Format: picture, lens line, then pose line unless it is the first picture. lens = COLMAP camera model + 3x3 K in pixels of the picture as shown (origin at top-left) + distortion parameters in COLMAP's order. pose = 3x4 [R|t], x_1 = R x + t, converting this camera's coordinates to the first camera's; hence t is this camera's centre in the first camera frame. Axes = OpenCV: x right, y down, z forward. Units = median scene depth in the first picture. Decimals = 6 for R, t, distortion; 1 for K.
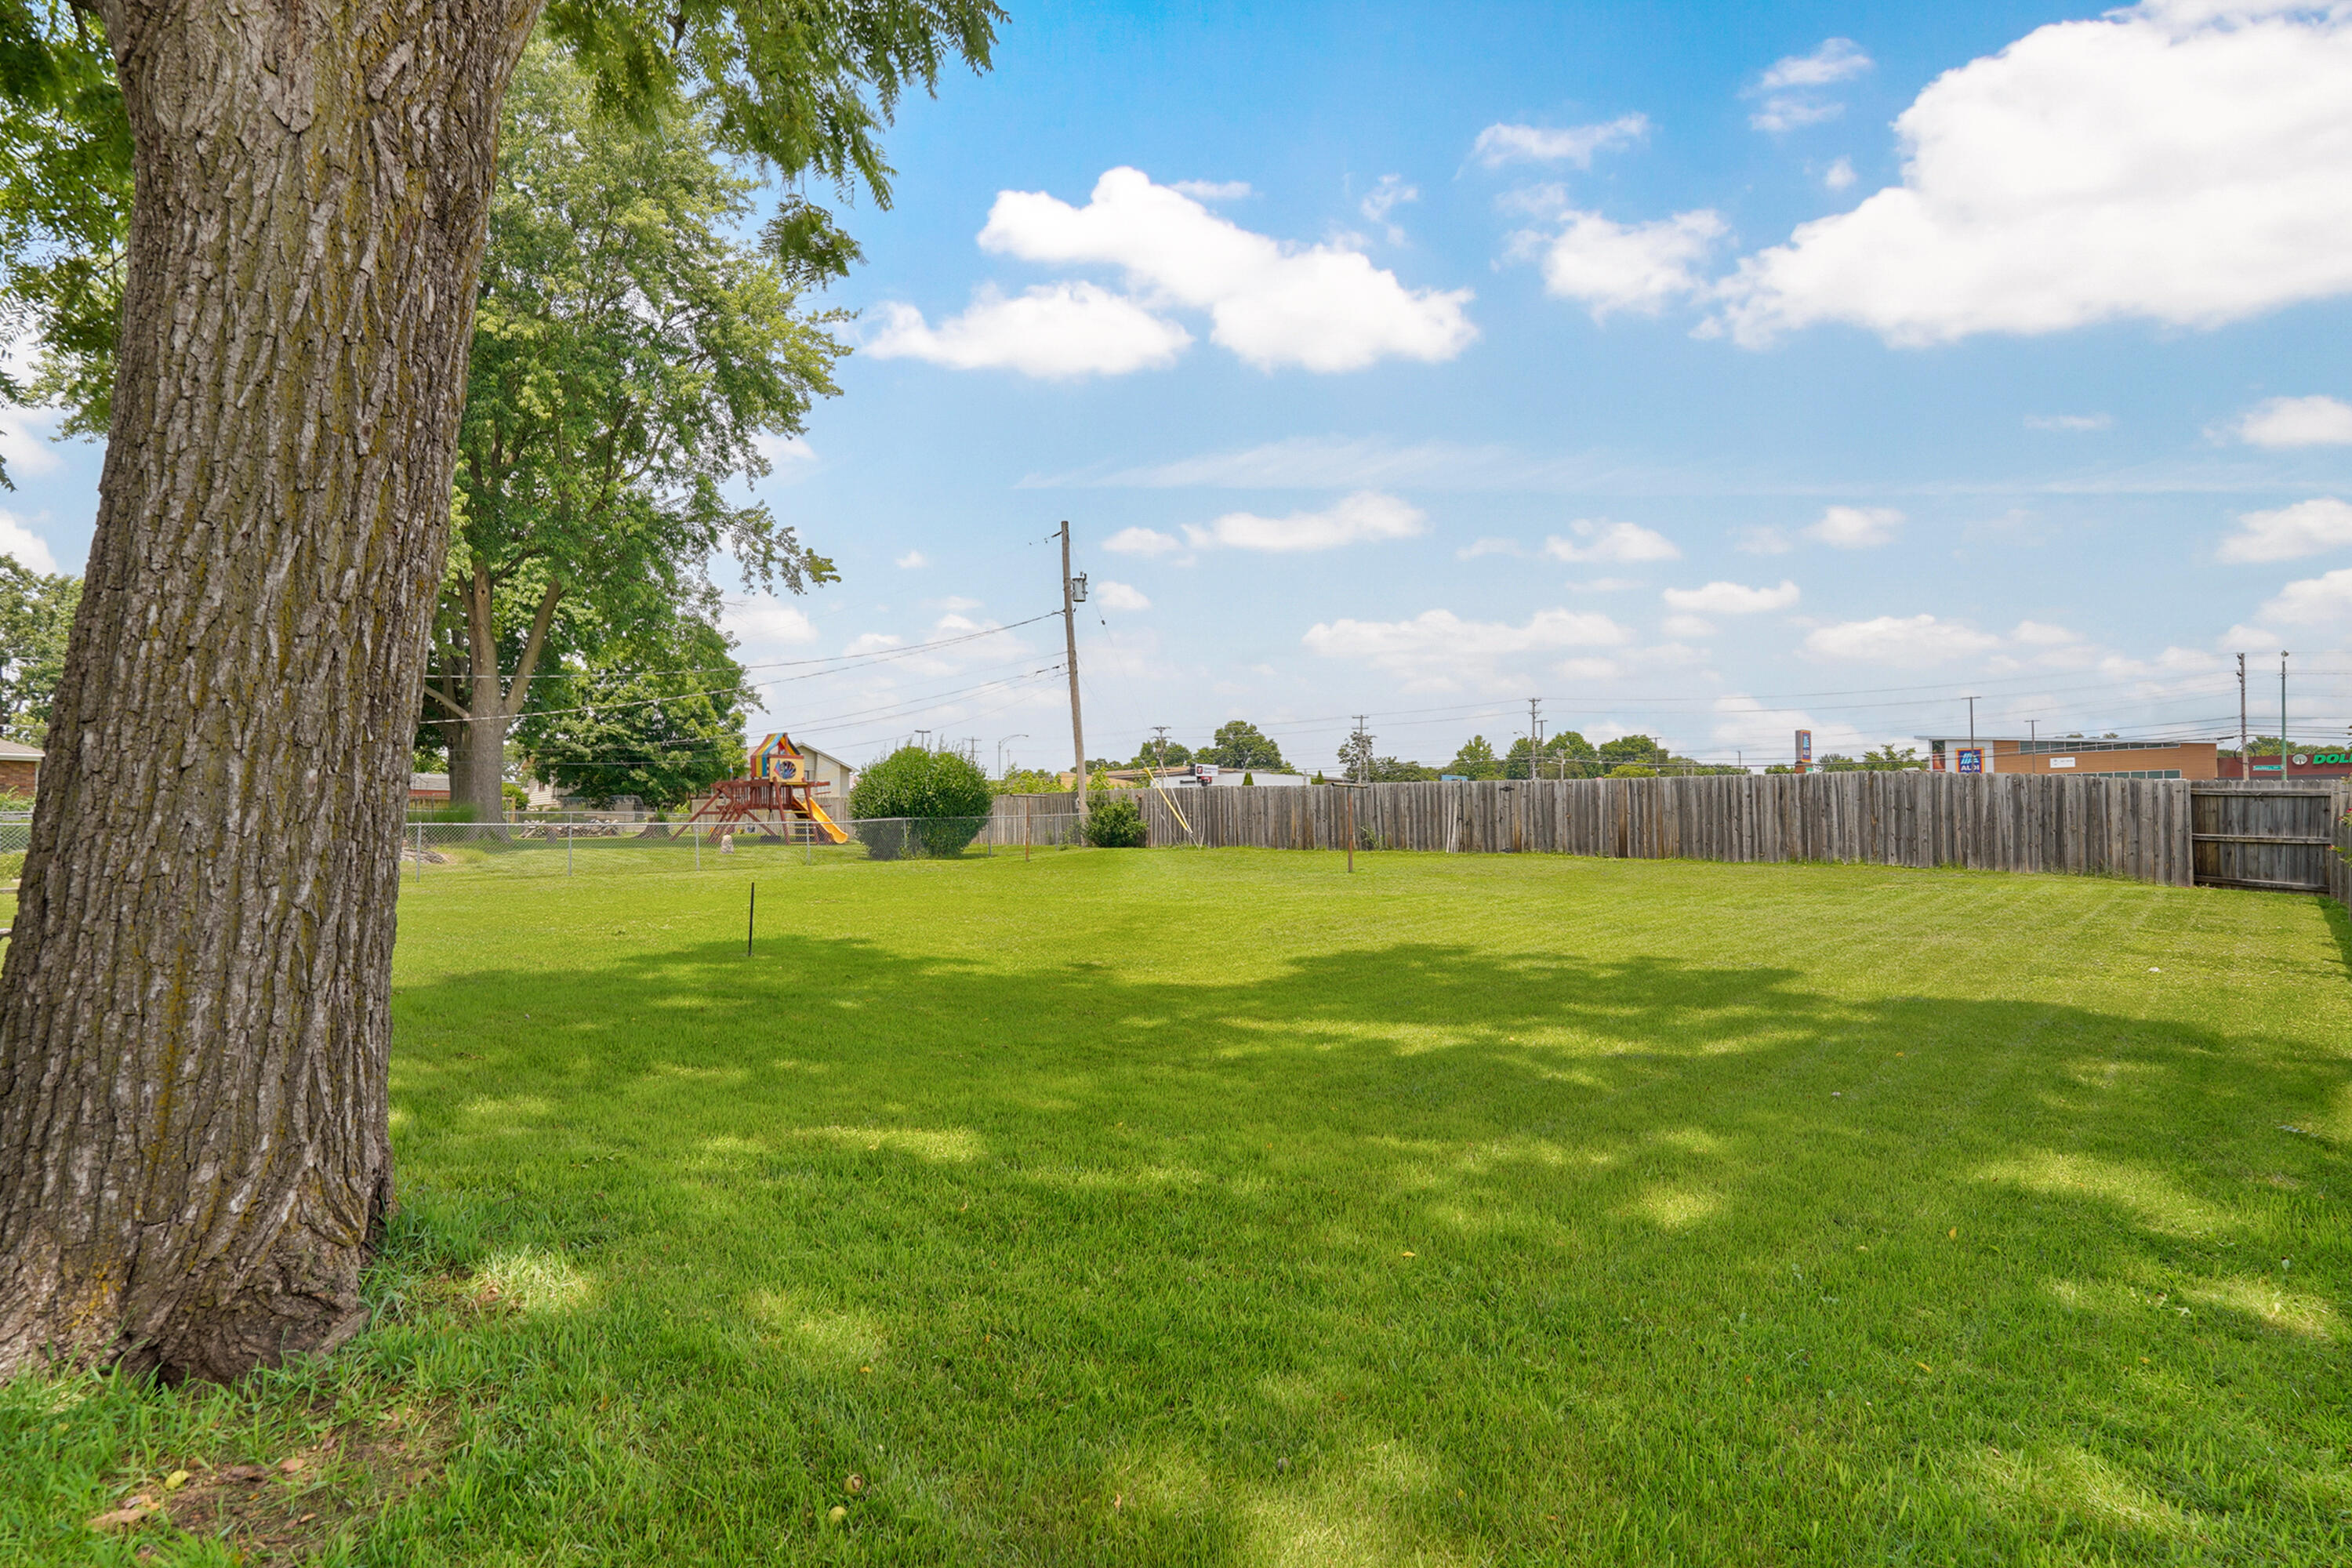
lens RADIAL K [[1217.5, 0, 1168.1], [0, 1217.5, 770.9], [0, 0, 1]] dist [-0.006854, 0.000840]
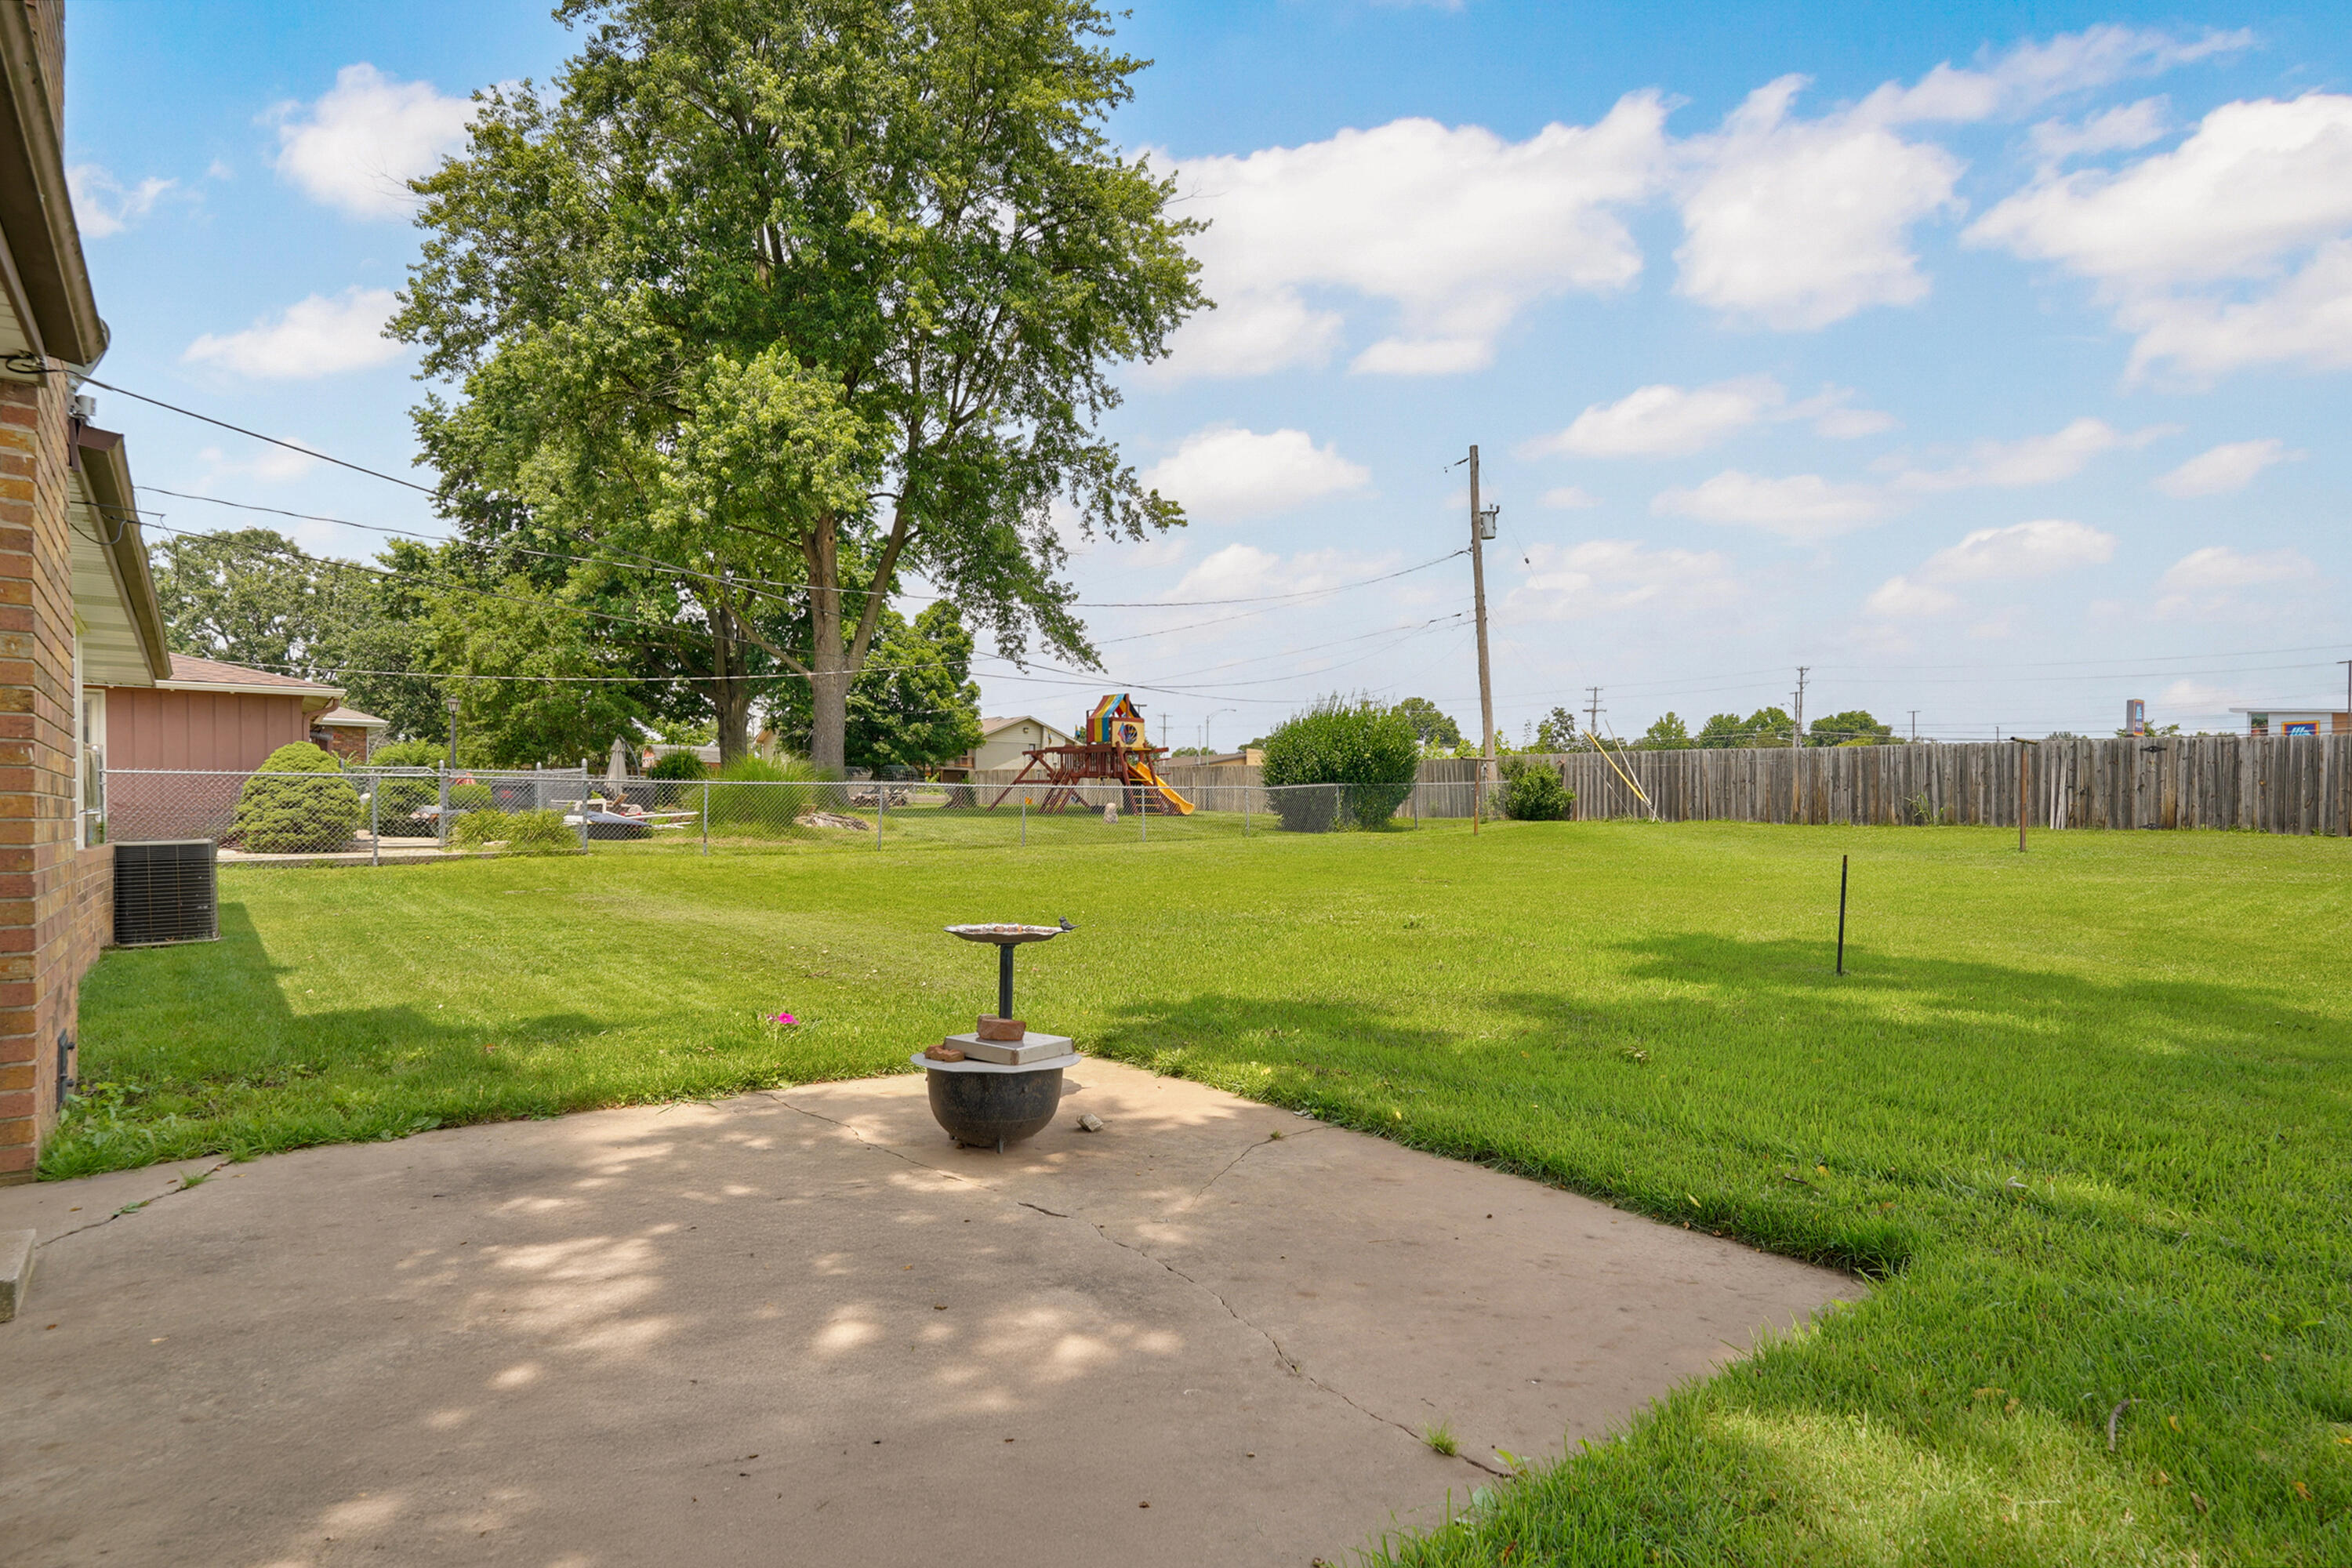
lens RADIAL K [[1217.5, 0, 1185.2], [0, 1217.5, 796.7], [0, 0, 1]] dist [-0.006854, 0.000840]
pose [[0.992975, 0.006458, -0.118150, -0.163136], [-0.001848, 0.999234, 0.039083, 0.010498], [0.118311, -0.038590, 0.992226, 0.092782]]
